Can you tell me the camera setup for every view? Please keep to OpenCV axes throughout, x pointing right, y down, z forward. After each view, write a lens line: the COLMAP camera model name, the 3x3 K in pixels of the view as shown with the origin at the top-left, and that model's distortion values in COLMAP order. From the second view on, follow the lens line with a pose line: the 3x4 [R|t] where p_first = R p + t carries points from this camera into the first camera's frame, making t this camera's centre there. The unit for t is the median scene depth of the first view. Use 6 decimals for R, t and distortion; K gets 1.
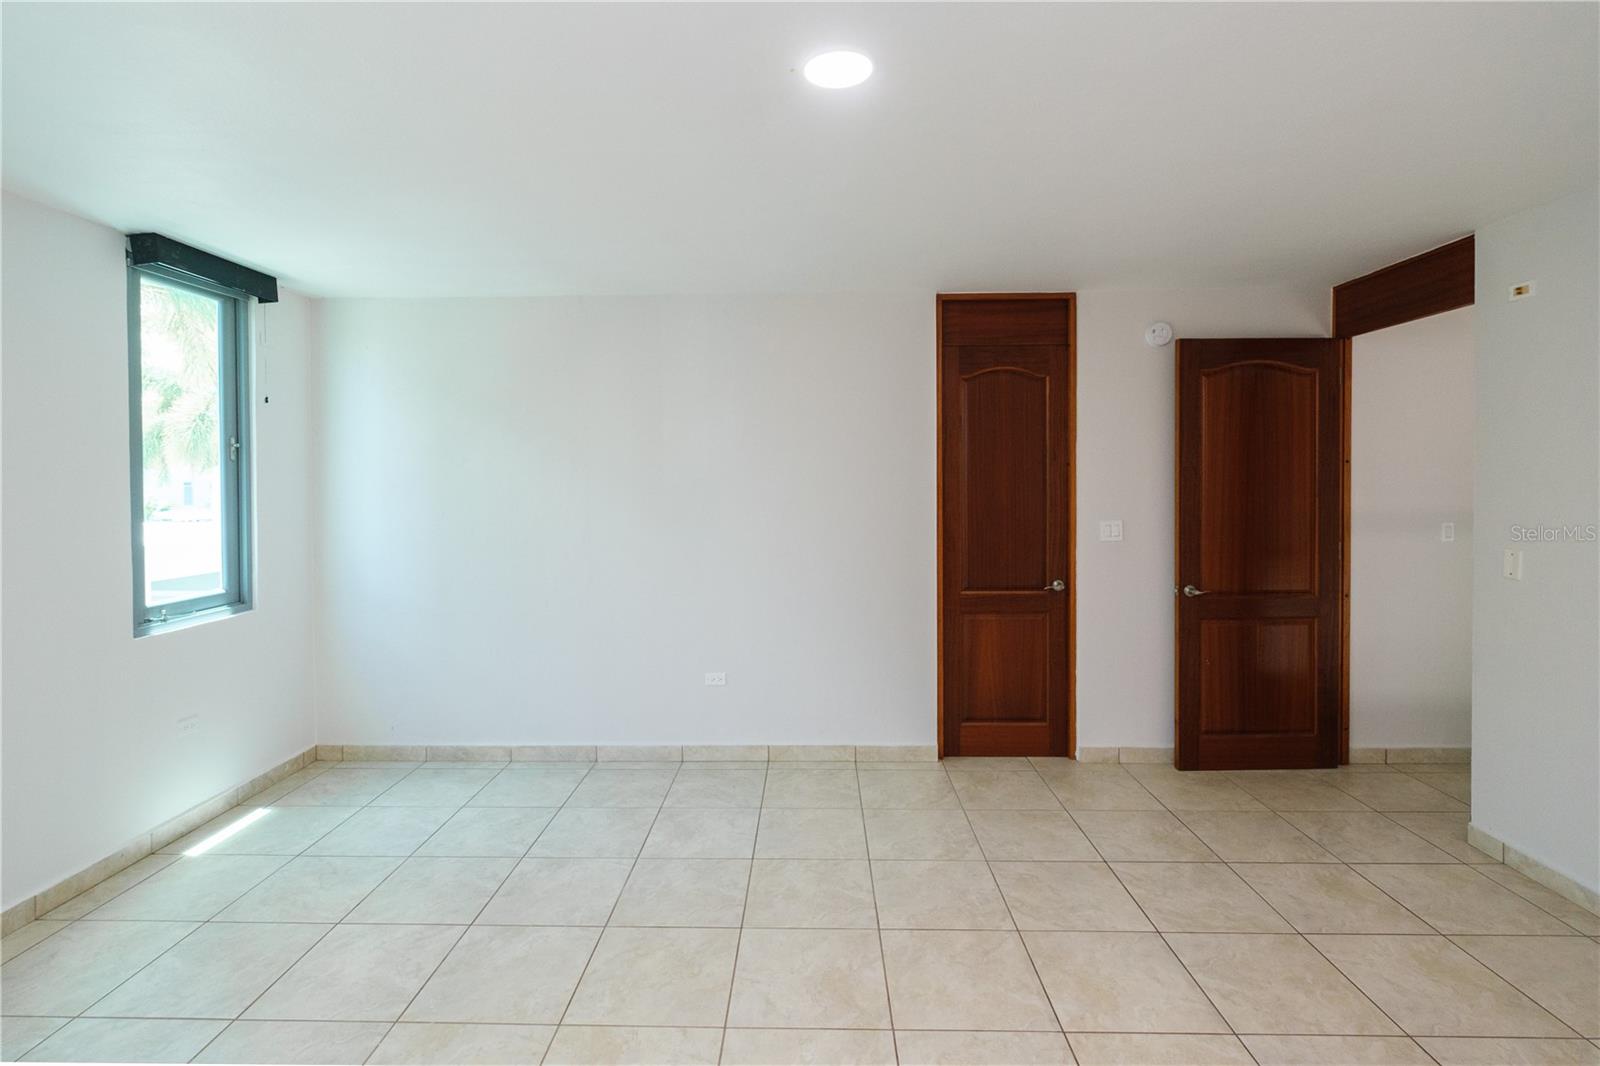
lens RADIAL K [[768.5, 0, 796.0], [0, 768.5, 500.4], [0, 0, 1]] dist [-0.003749, -0.000161]
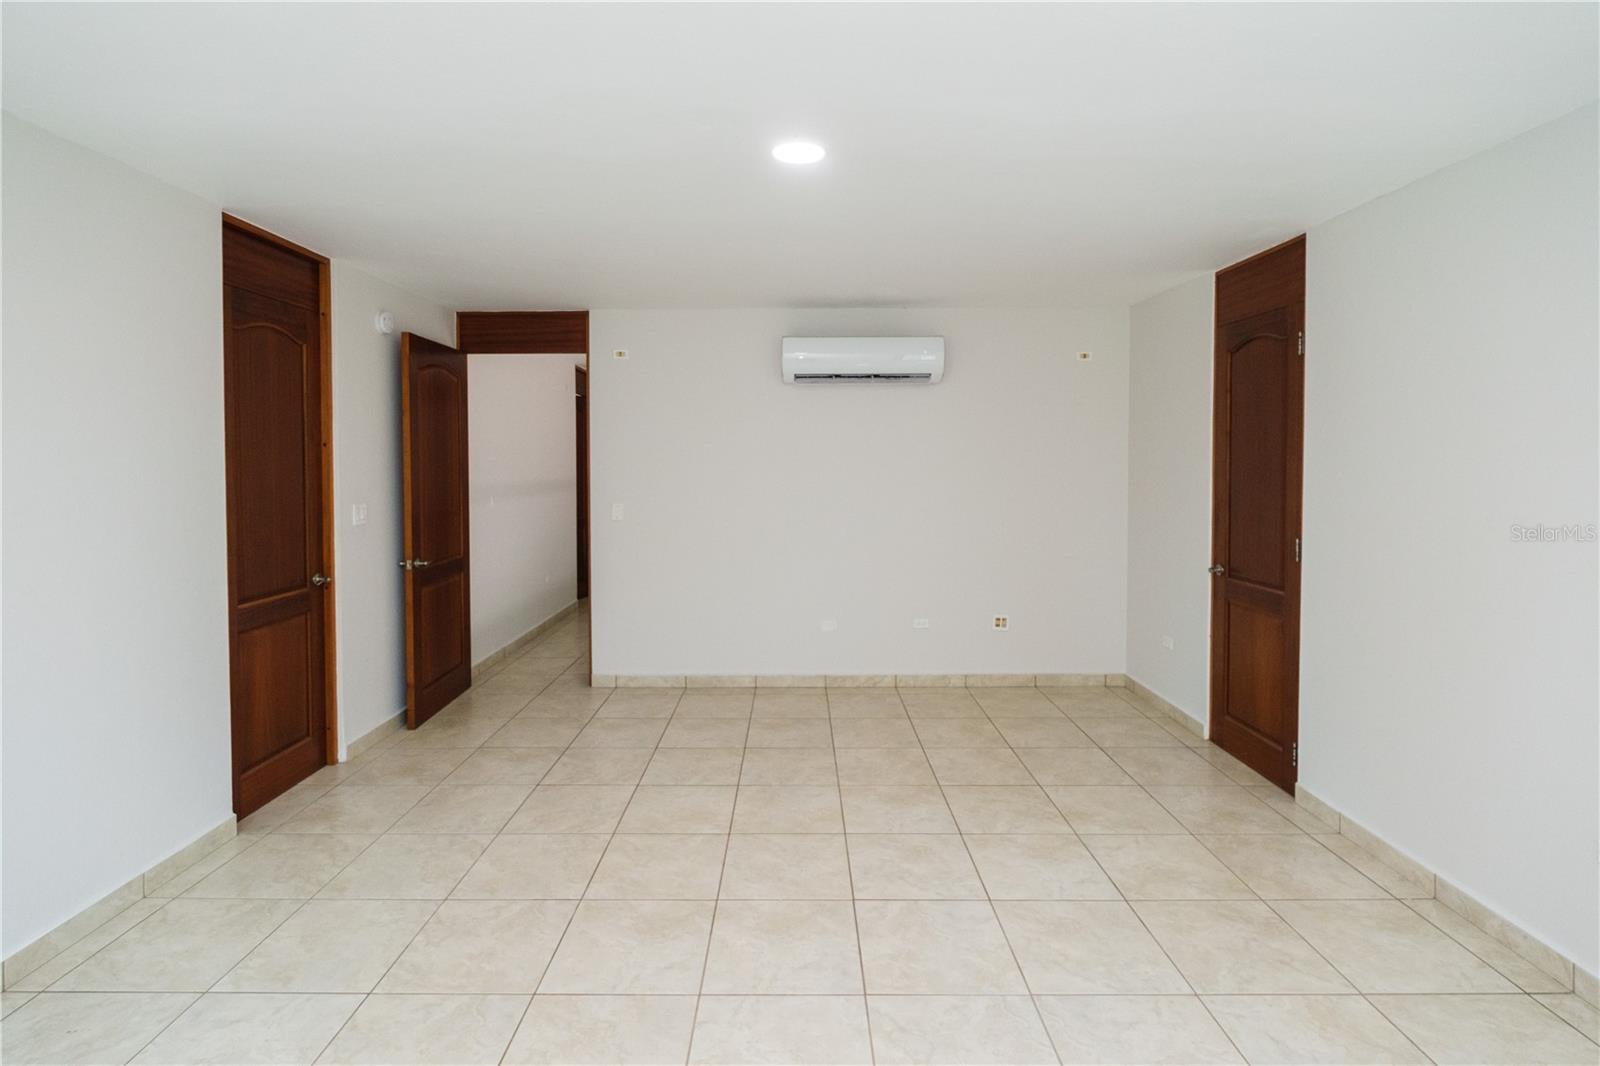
lens RADIAL K [[761.0, 0, 806.8], [0, 761.0, 493.2], [0, 0, 1]] dist [-0.001574, -0.001359]
pose [[-0.039567, -0.034239, 0.998630, -0.631700], [0.030893, 0.998893, 0.035472, -0.004085], [-0.998739, 0.032254, -0.038466, 0.512048]]
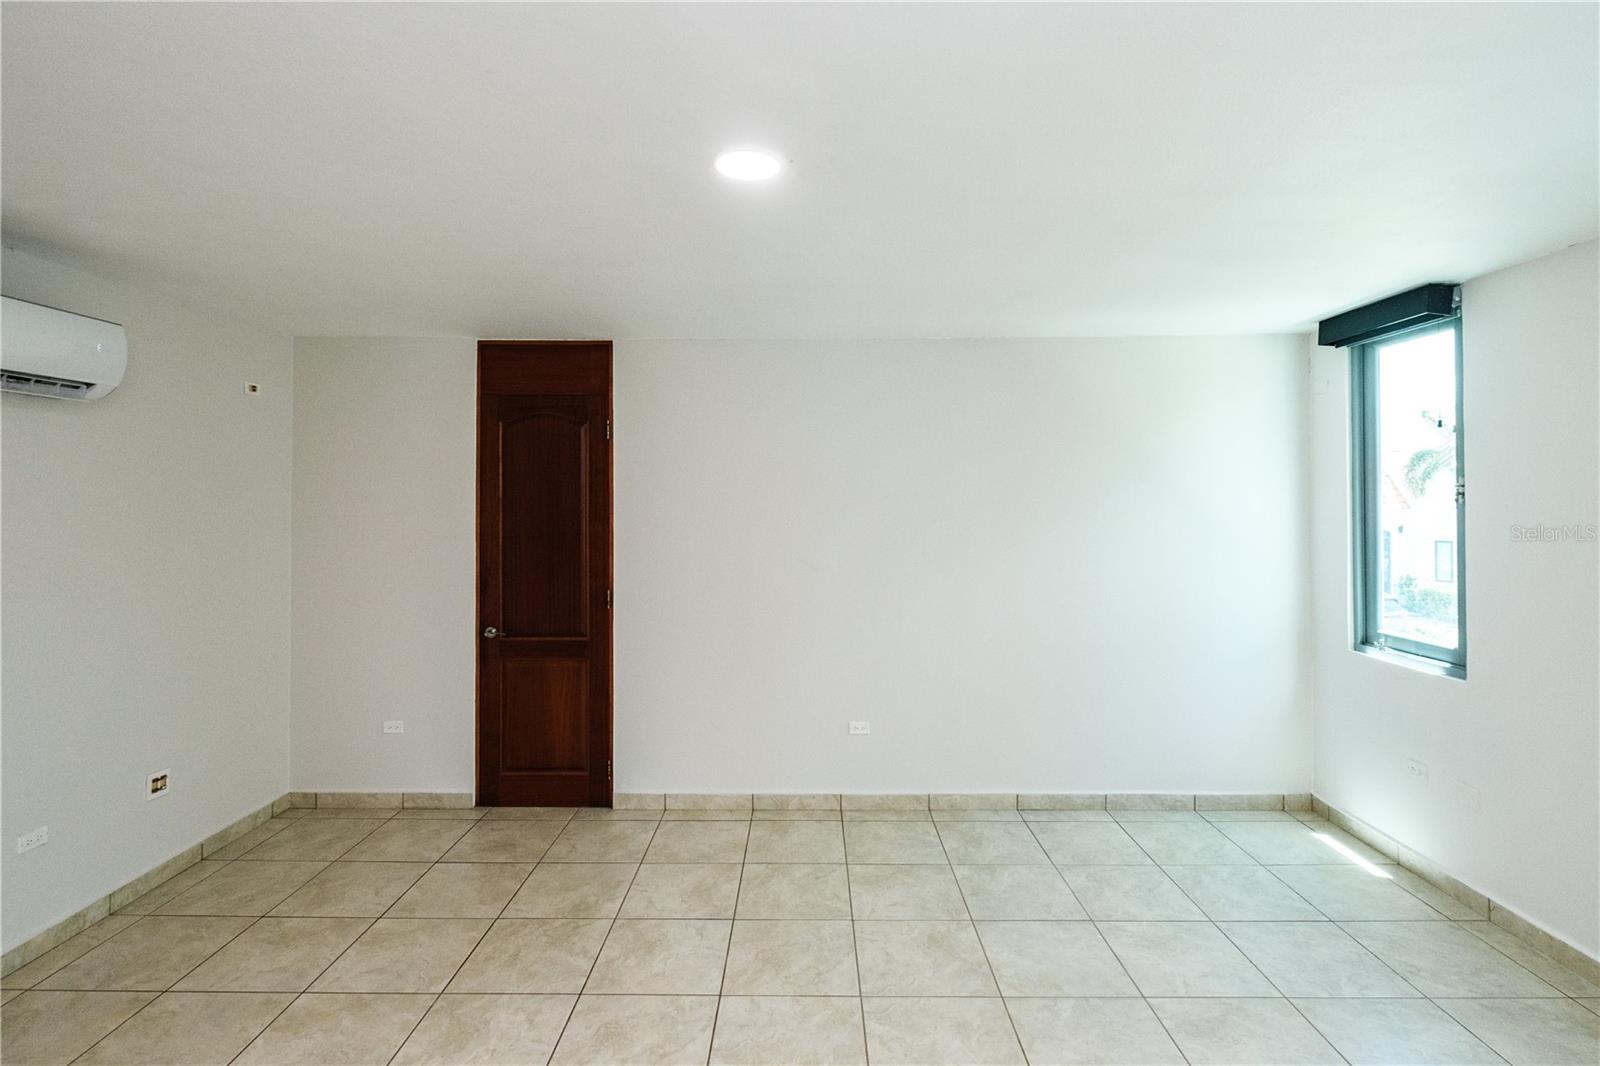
lens RADIAL K [[761.0, 0, 806.8], [0, 761.0, 493.2], [0, 0, 1]] dist [-0.001574, -0.001359]
pose [[-0.999845, 0.008718, -0.015283, -0.010363], [0.008425, 0.999782, 0.019119, -0.057873], [0.015447, 0.018987, -0.999700, 1.004300]]
